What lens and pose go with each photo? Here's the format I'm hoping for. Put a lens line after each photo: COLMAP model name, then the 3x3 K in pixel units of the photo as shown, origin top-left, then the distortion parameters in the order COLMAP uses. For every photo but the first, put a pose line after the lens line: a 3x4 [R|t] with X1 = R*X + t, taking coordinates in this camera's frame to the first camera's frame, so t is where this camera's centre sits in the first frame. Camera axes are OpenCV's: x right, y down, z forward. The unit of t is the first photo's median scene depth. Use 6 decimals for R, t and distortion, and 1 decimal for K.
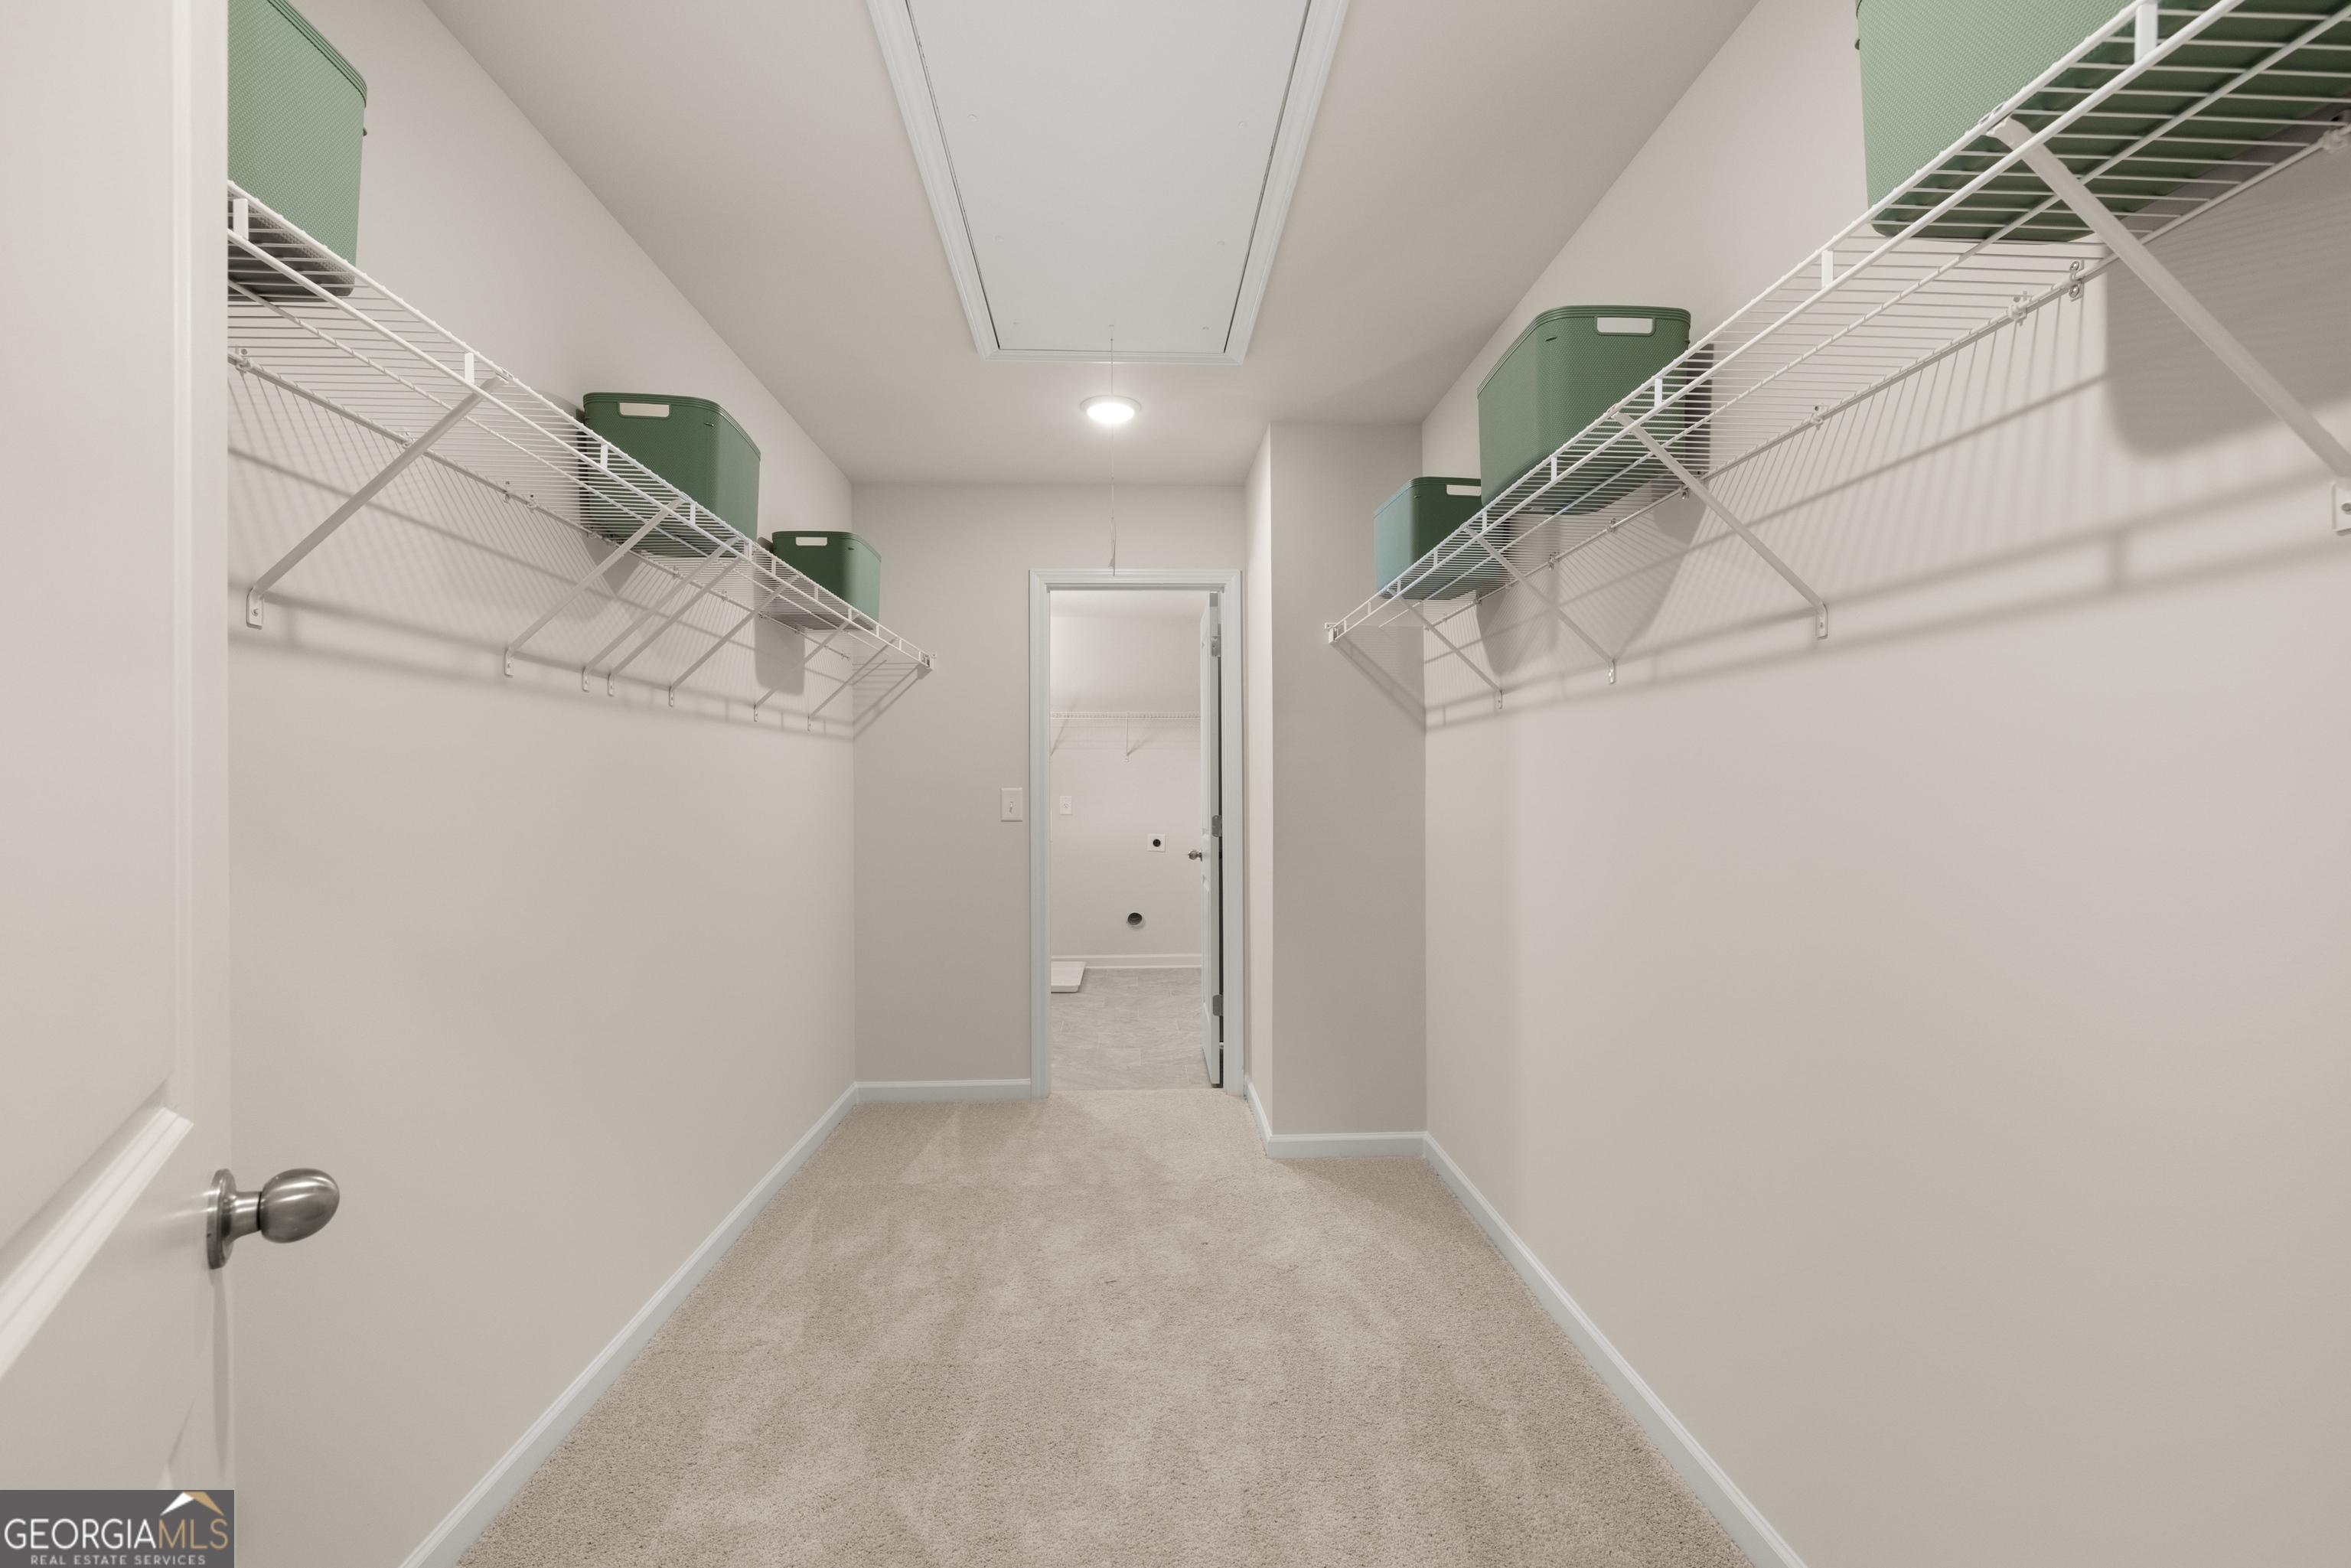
lens RADIAL K [[996.6, 0, 1175.6], [0, 996.6, 787.1], [0, 0, 1]] dist [-0.013206, -0.000472]
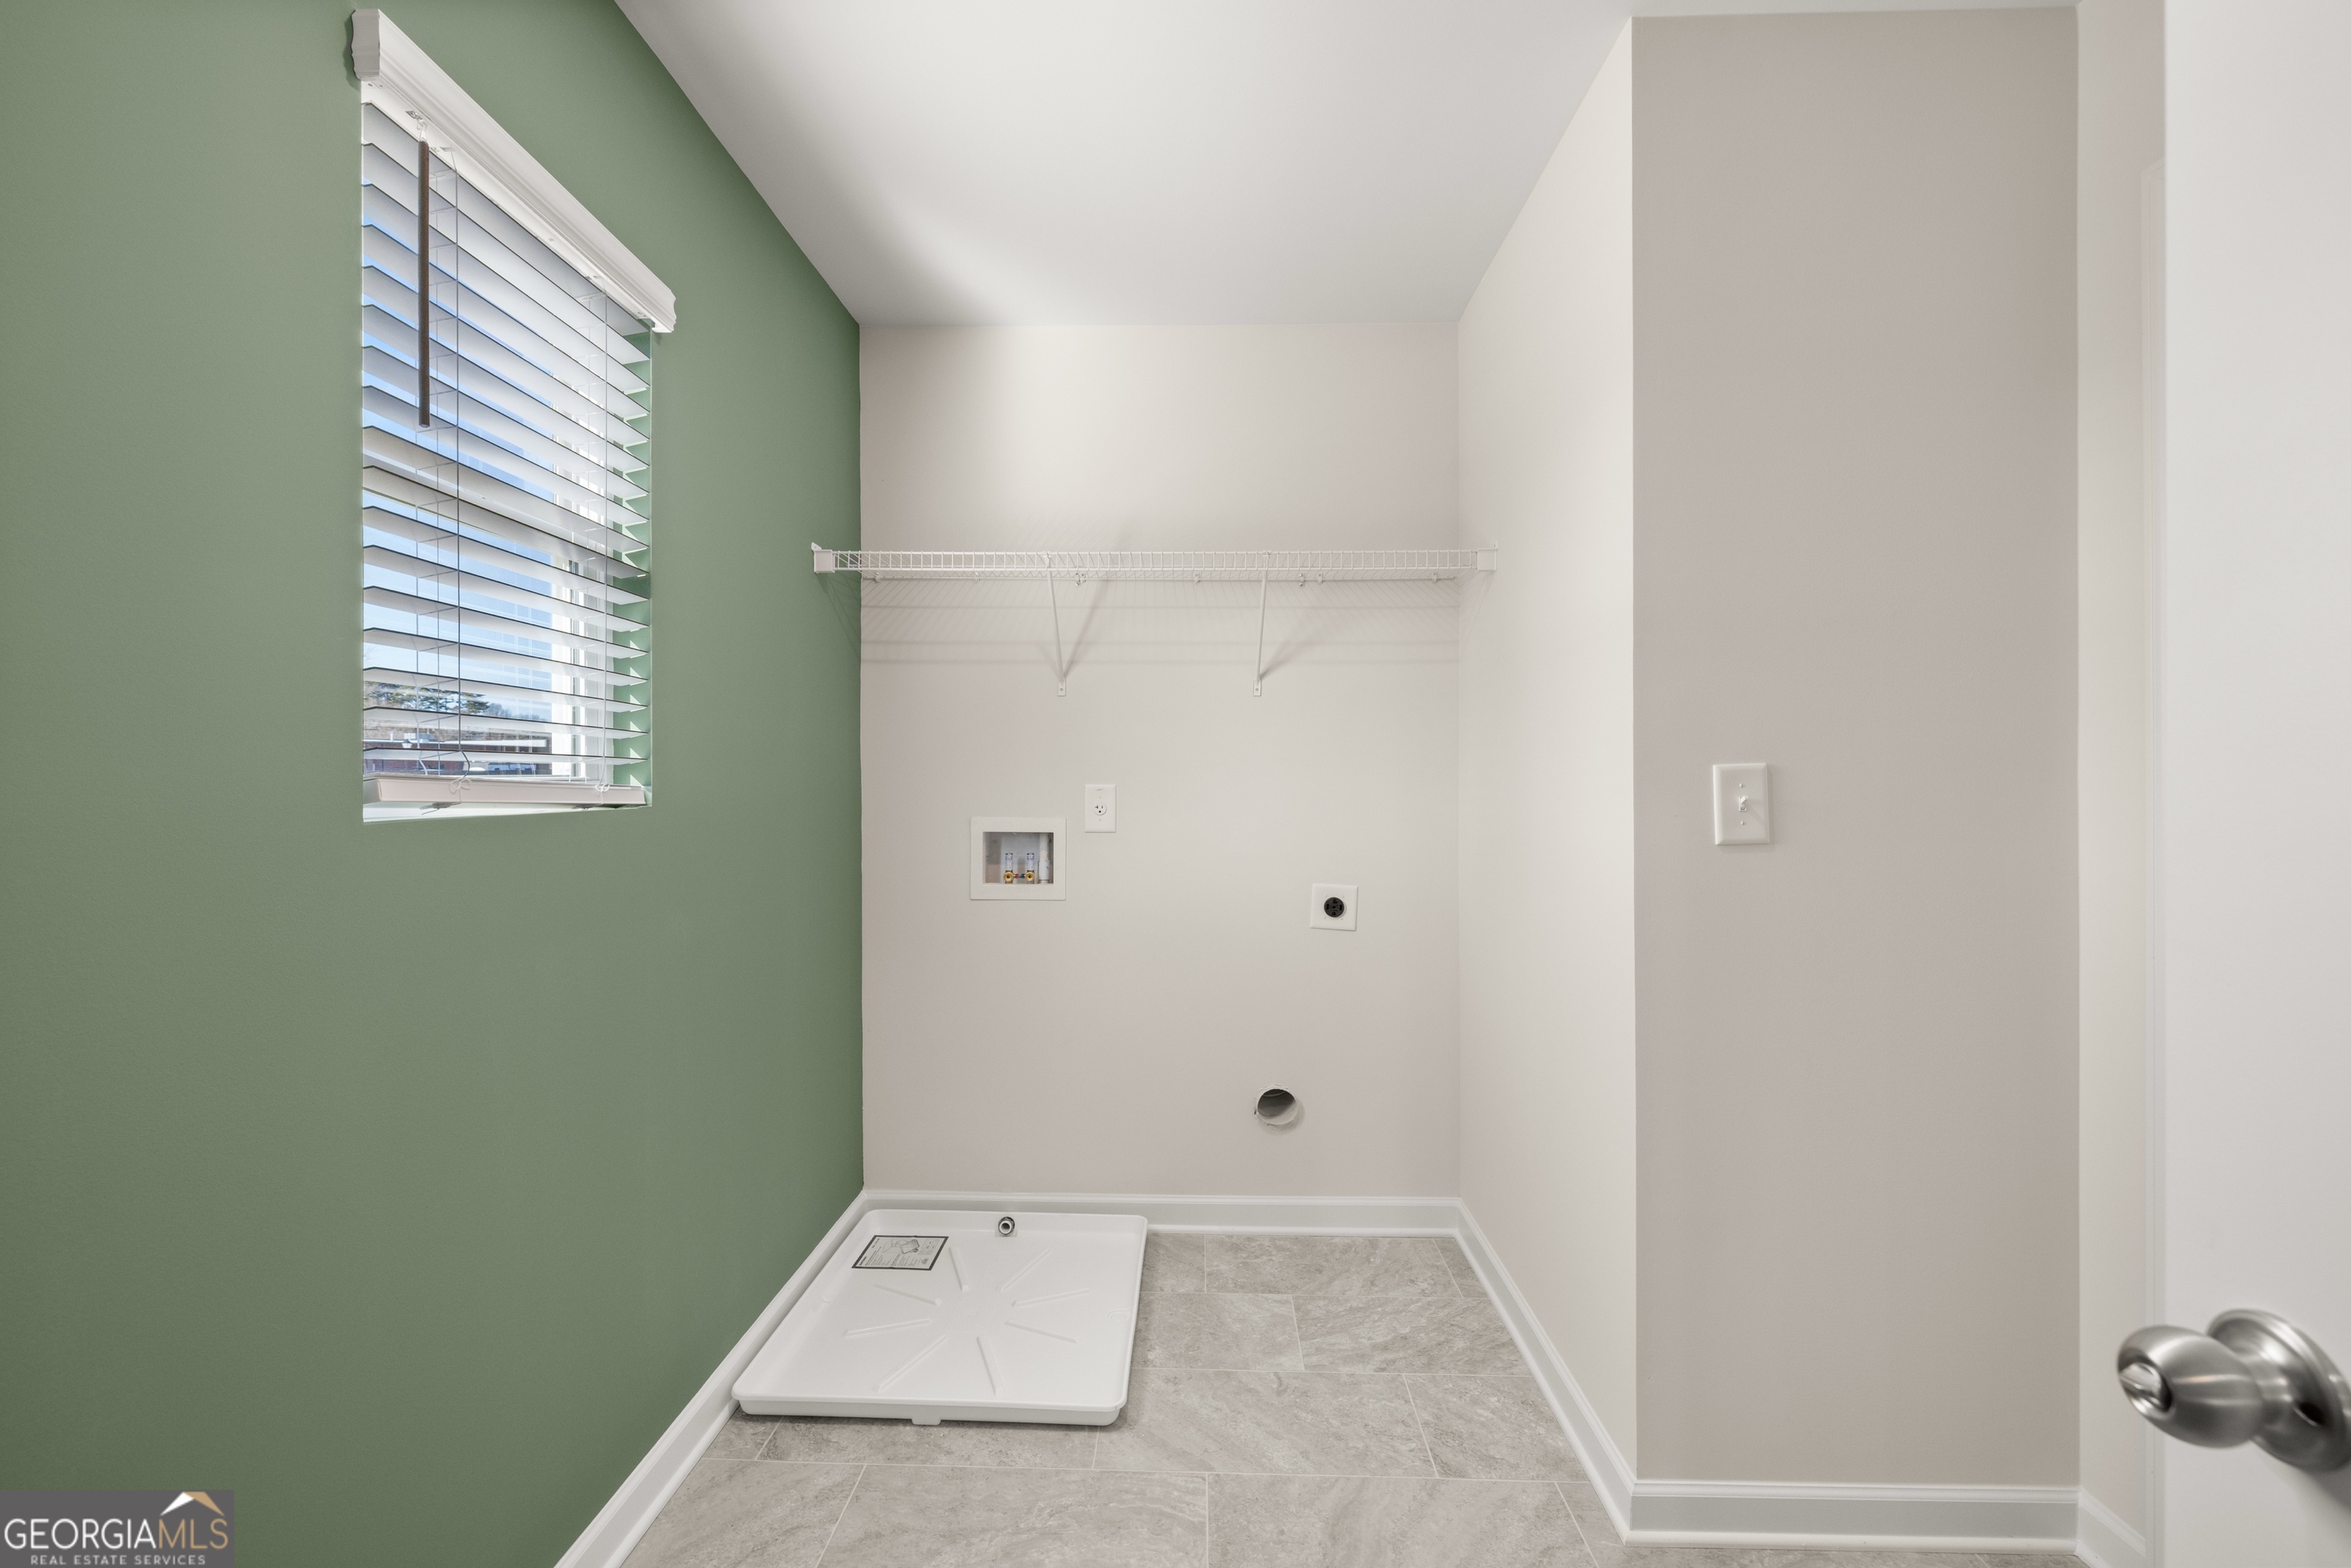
lens RADIAL K [[996.6, 0, 1174.6], [0, 996.6, 781.3], [0, 0, 1]] dist [-0.013206, -0.000472]
pose [[0.996703, 0.003357, -0.081069, -0.050006], [-0.002931, 0.999981, 0.005384, 0.005326], [0.081086, -0.005128, 0.996694, 0.616601]]
